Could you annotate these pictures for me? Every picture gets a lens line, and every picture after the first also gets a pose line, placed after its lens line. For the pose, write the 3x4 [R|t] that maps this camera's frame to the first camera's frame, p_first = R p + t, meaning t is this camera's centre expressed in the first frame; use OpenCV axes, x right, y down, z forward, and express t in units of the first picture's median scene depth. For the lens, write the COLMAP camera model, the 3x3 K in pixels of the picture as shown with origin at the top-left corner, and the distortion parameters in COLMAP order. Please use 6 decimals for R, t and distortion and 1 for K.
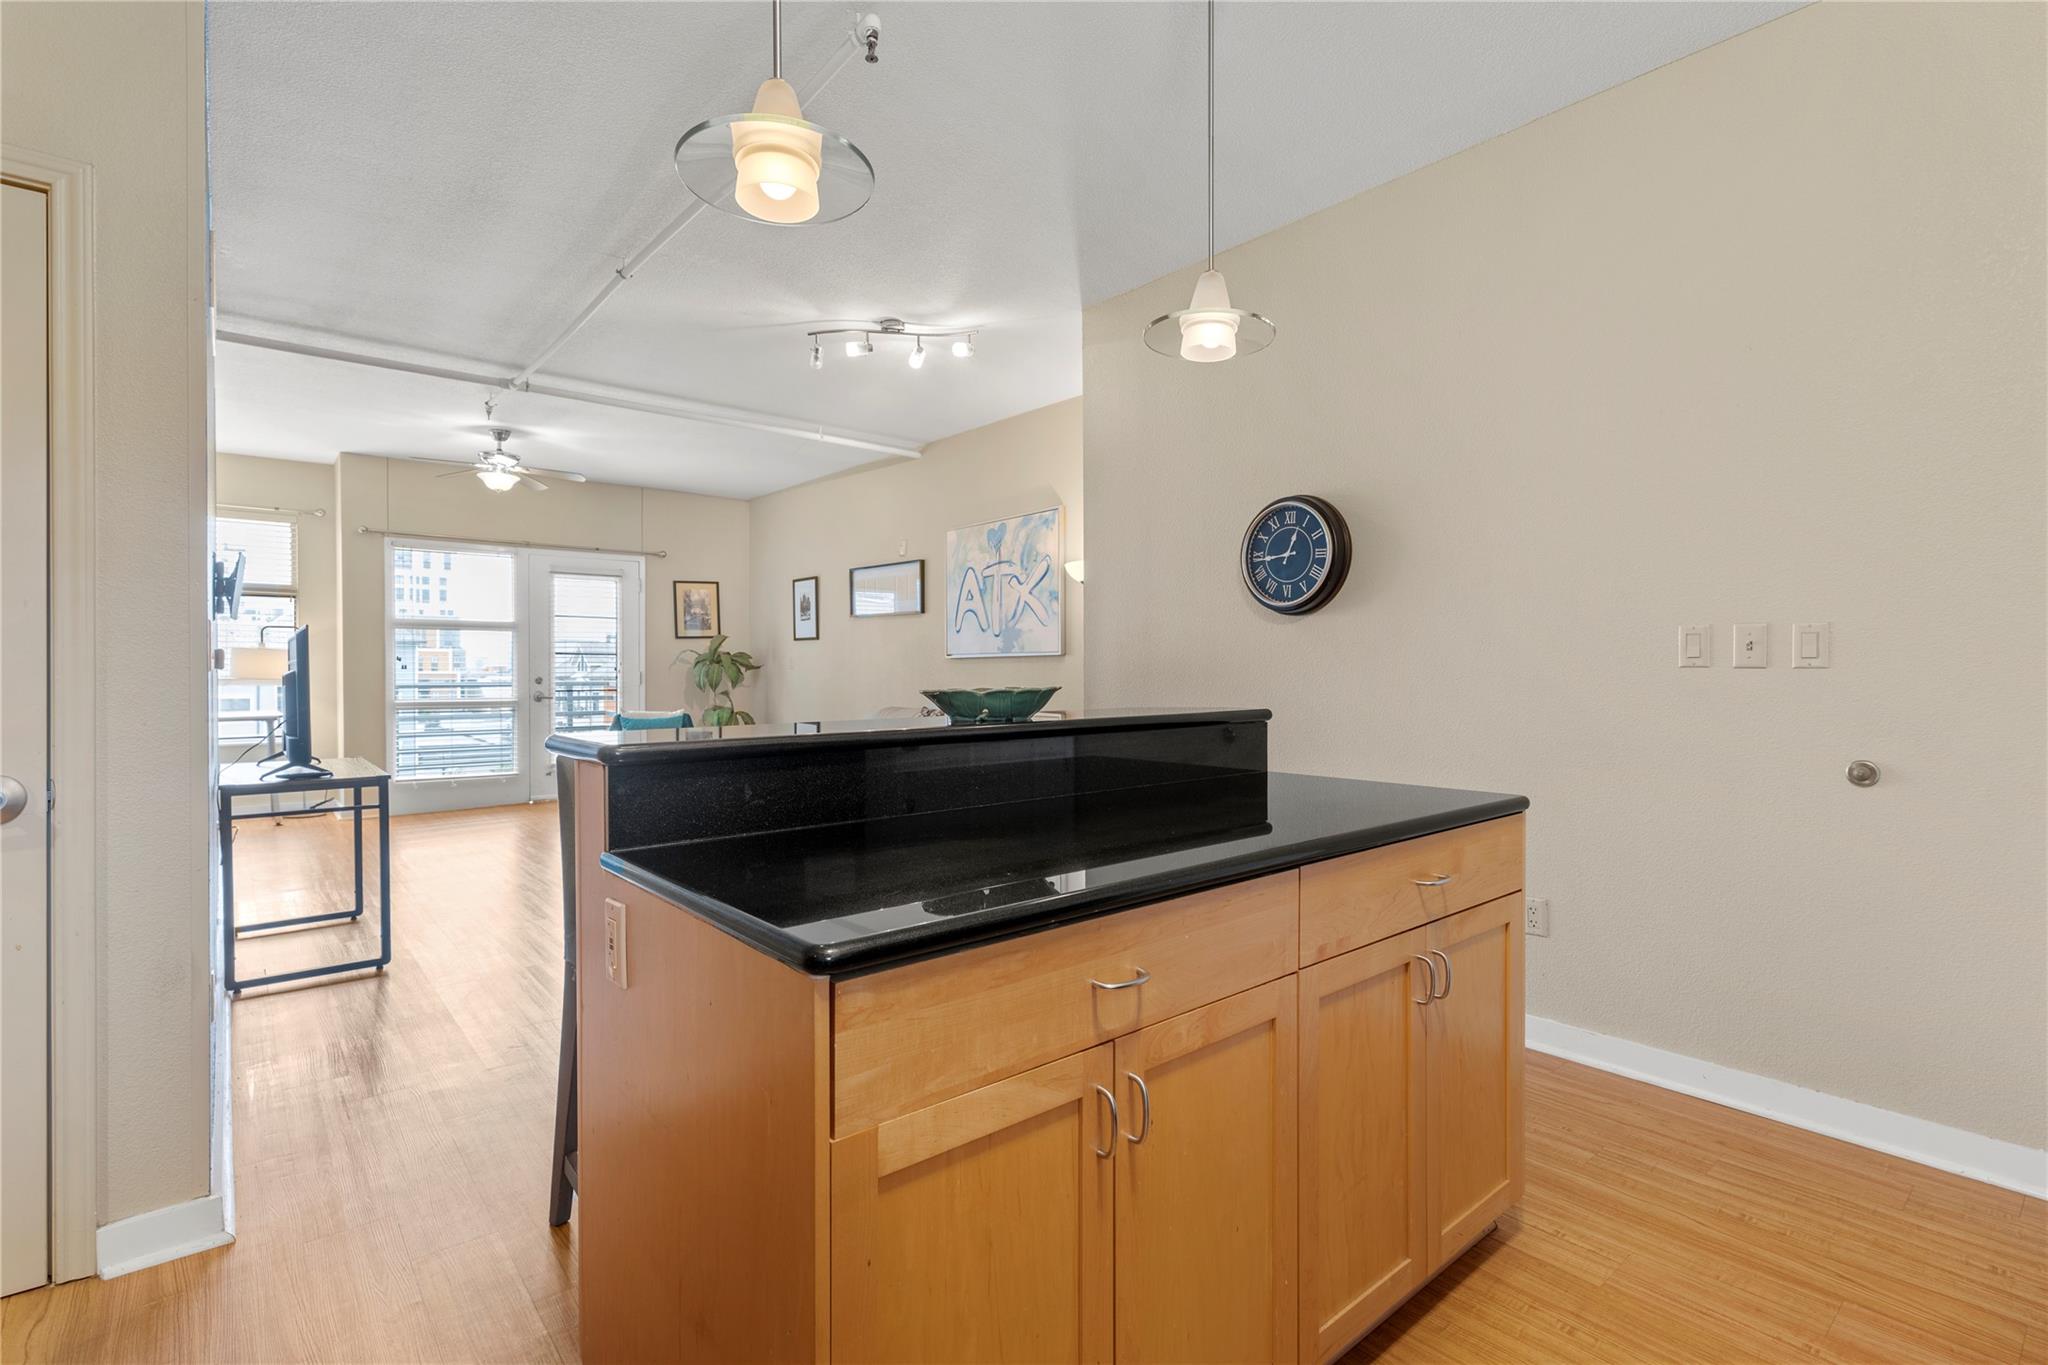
lens RADIAL K [[951.4, 0, 1020.2], [0, 951.4, 675.8], [0, 0, 1]] dist [-0.001359, 0.001223]
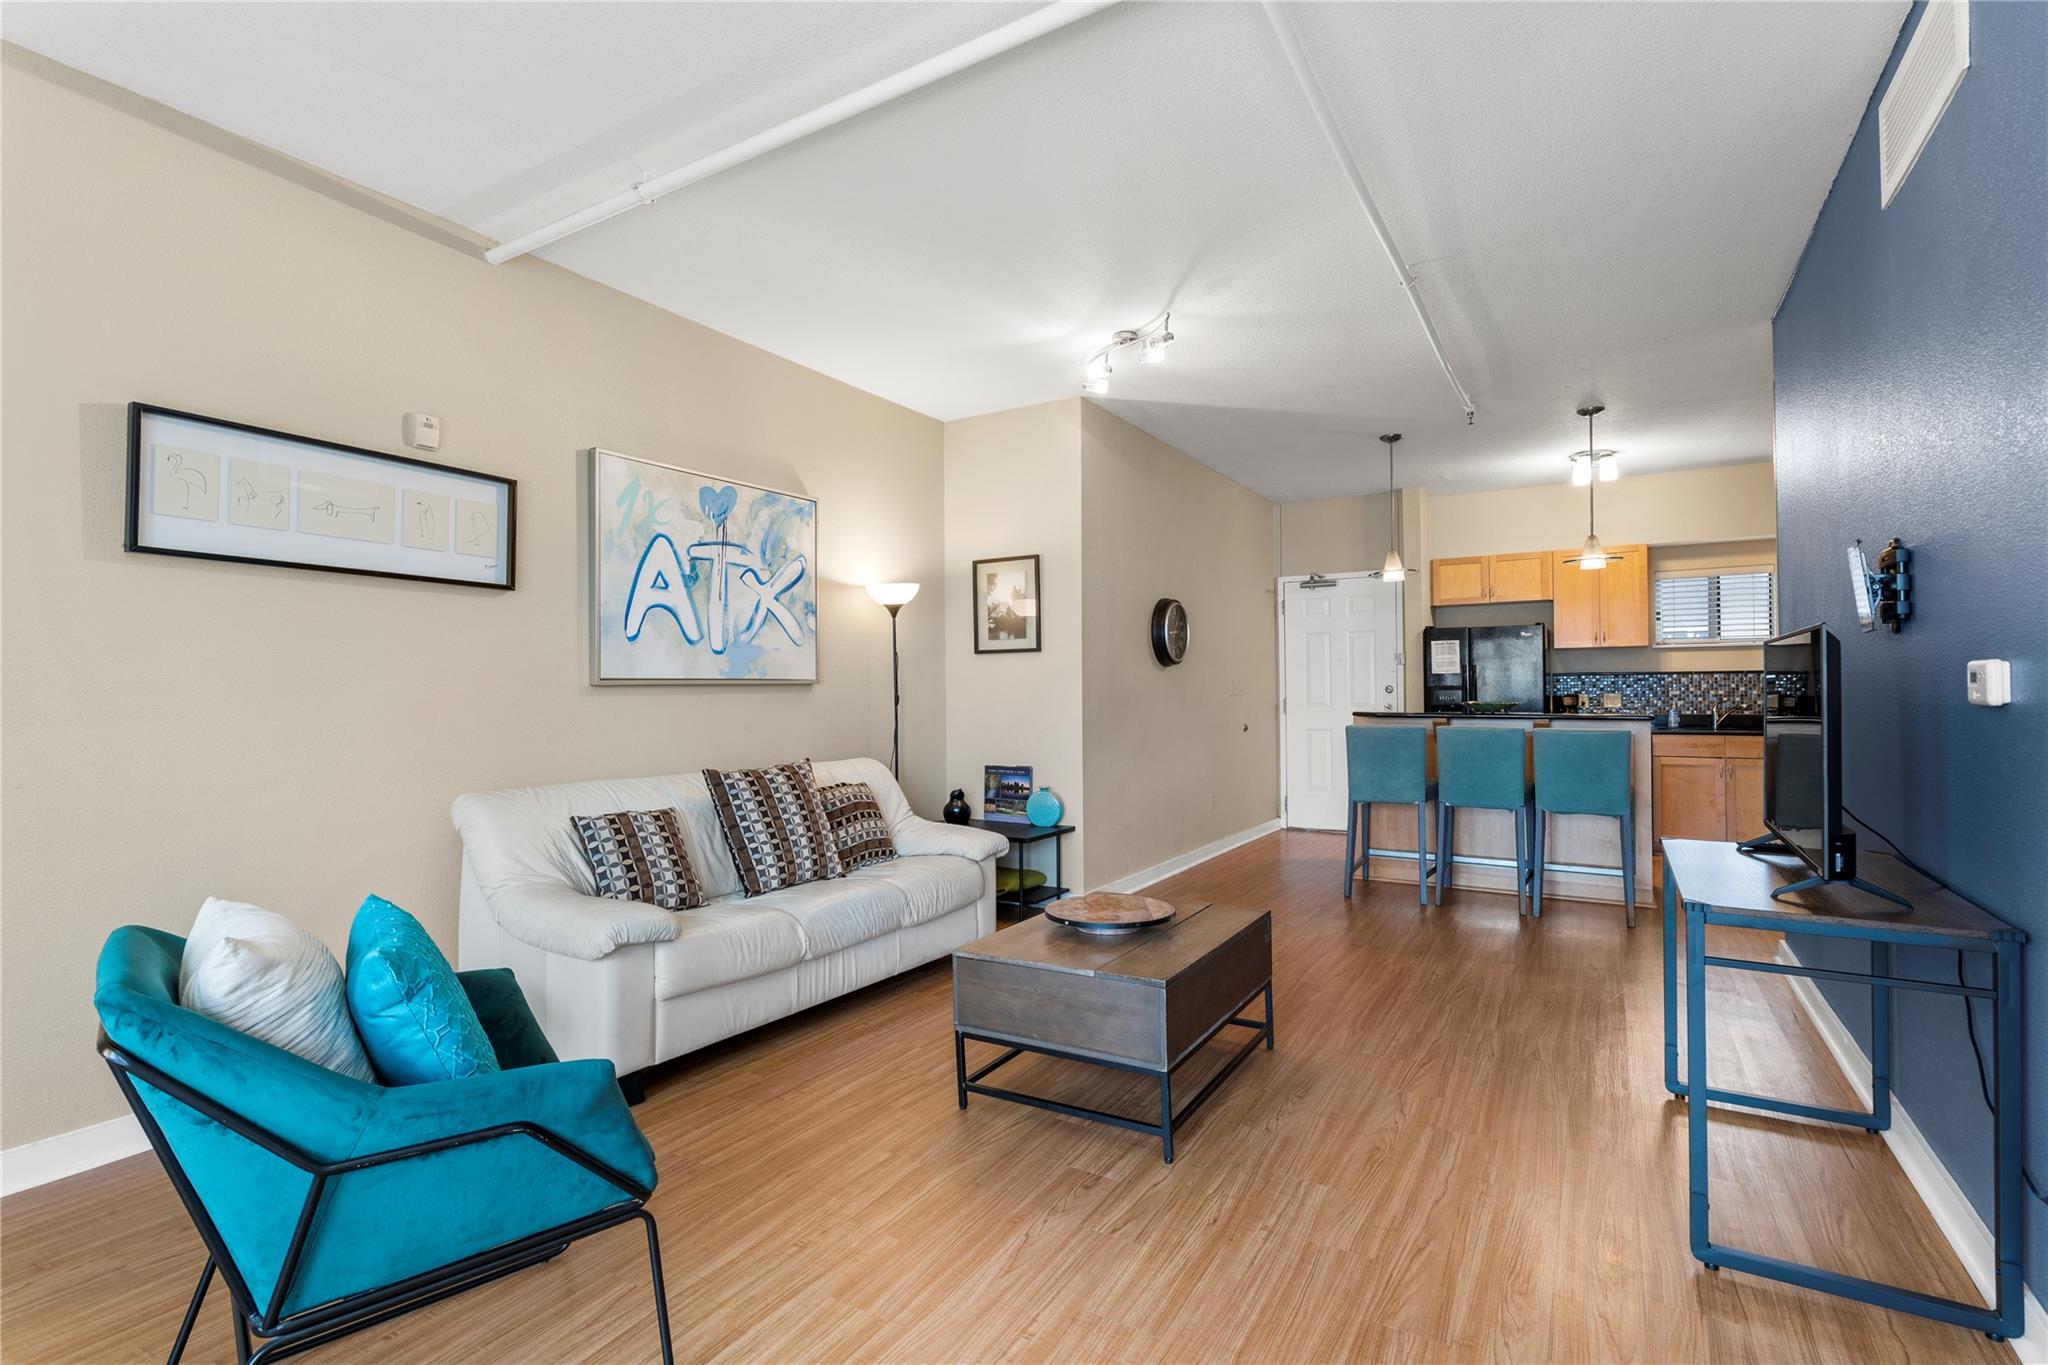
lens RADIAL K [[951.6, 0, 1021.2], [0, 951.6, 685.4], [0, 0, 1]] dist [0.000829, 0.001848]
pose [[-0.320636, 0.008948, 0.947160, -0.747137], [0.012834, 0.999905, -0.005101, -0.013911], [-0.947115, 0.010520, -0.320720, 1.056710]]
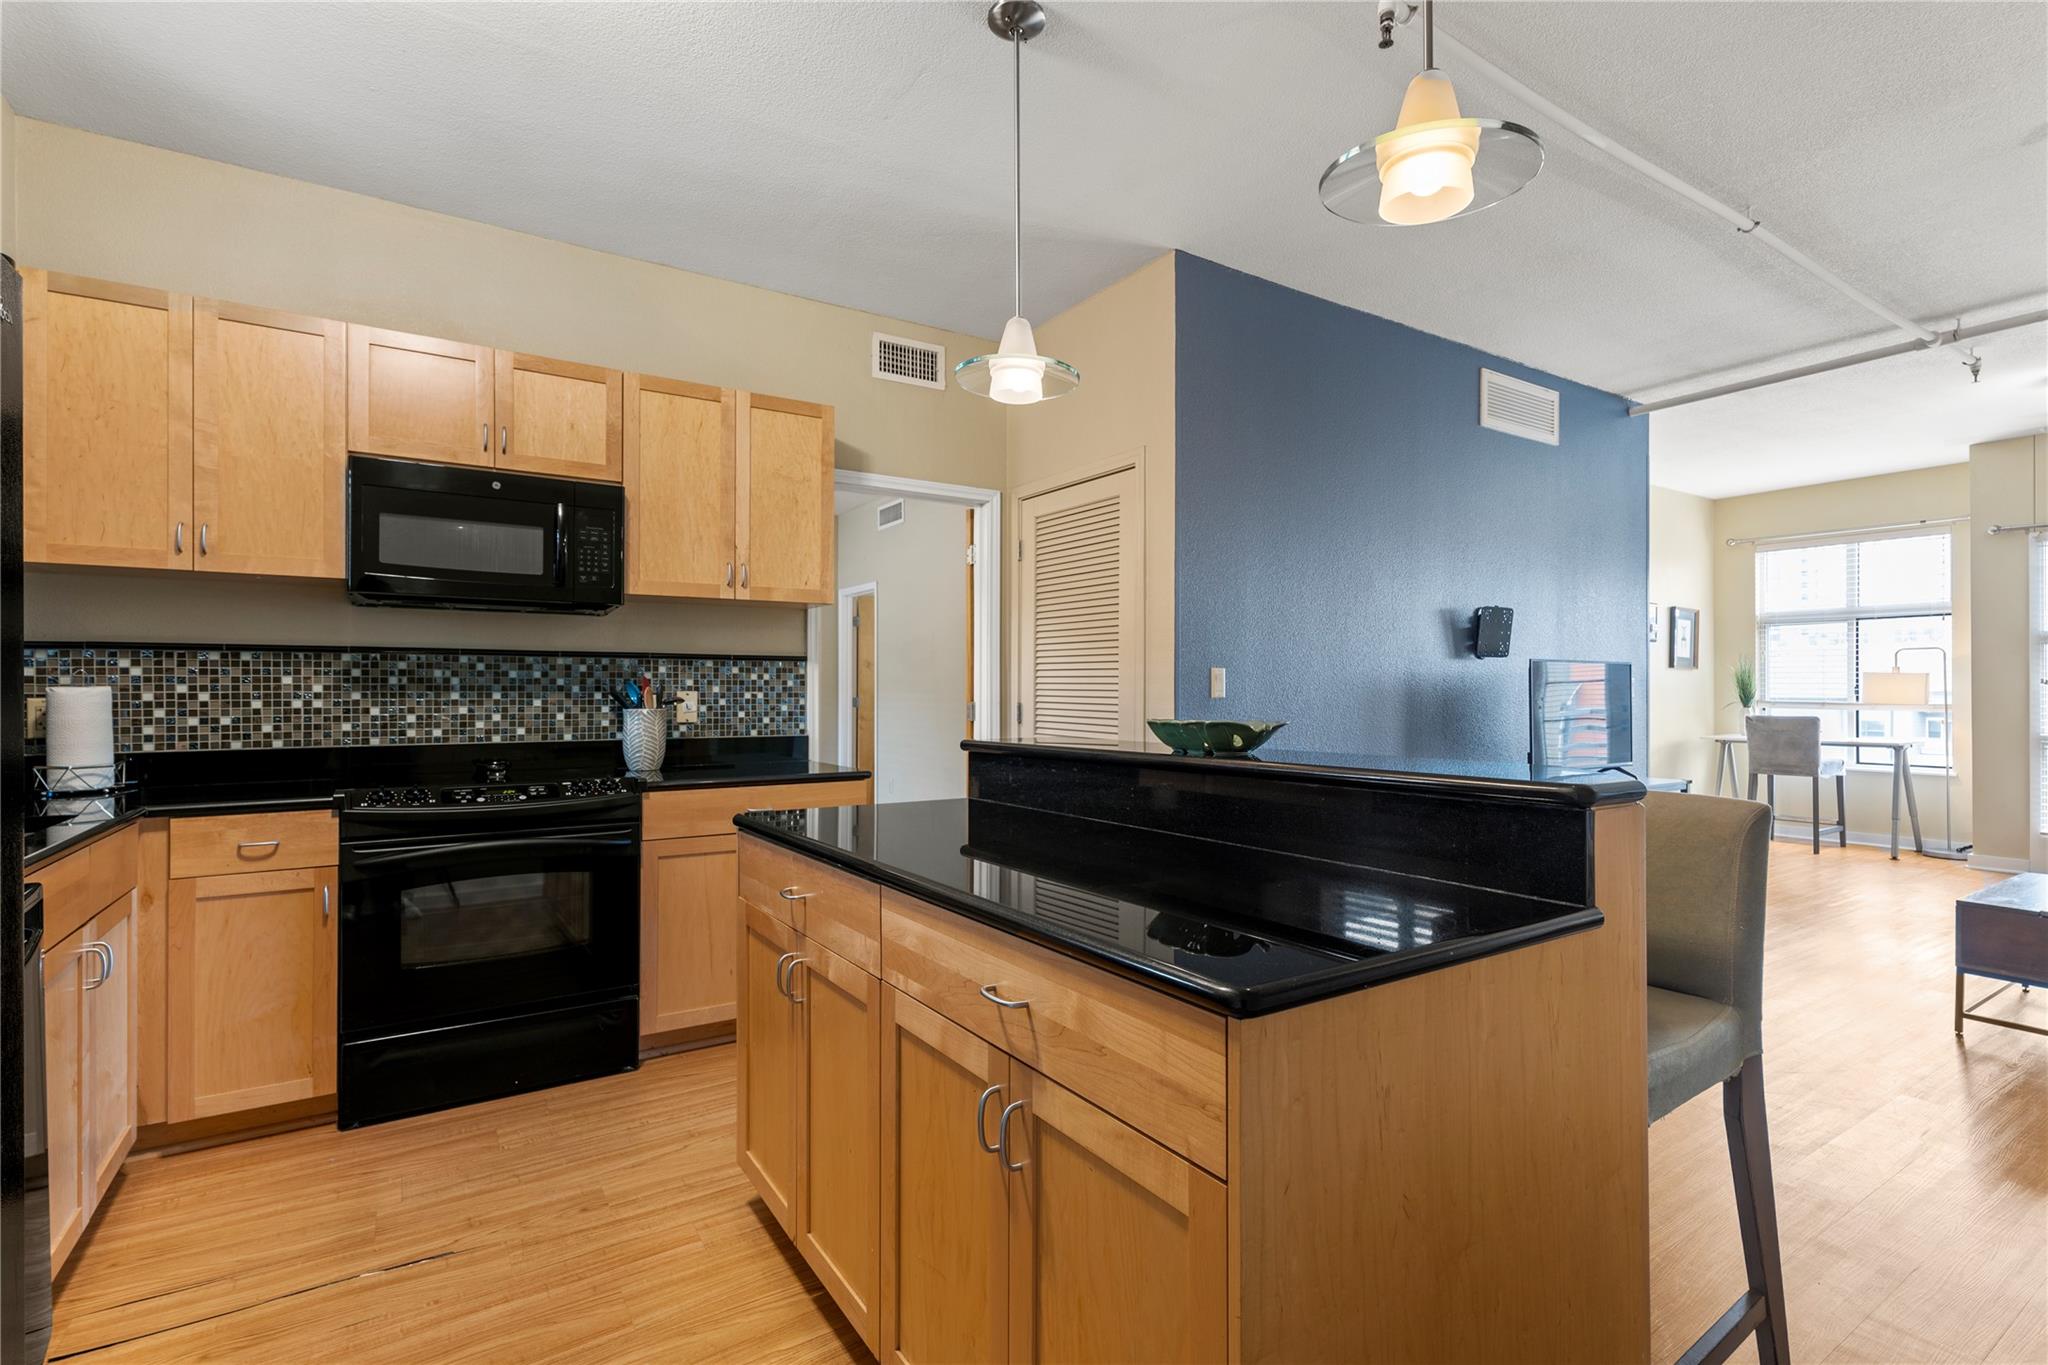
lens RADIAL K [[951.6, 0, 1021.2], [0, 951.6, 685.4], [0, 0, 1]] dist [0.000829, 0.001848]
pose [[-0.121902, -0.006840, -0.992519, 0.312598], [-0.005886, 0.999964, -0.006168, -0.005699], [0.992525, 0.005090, -0.121938, 0.295947]]
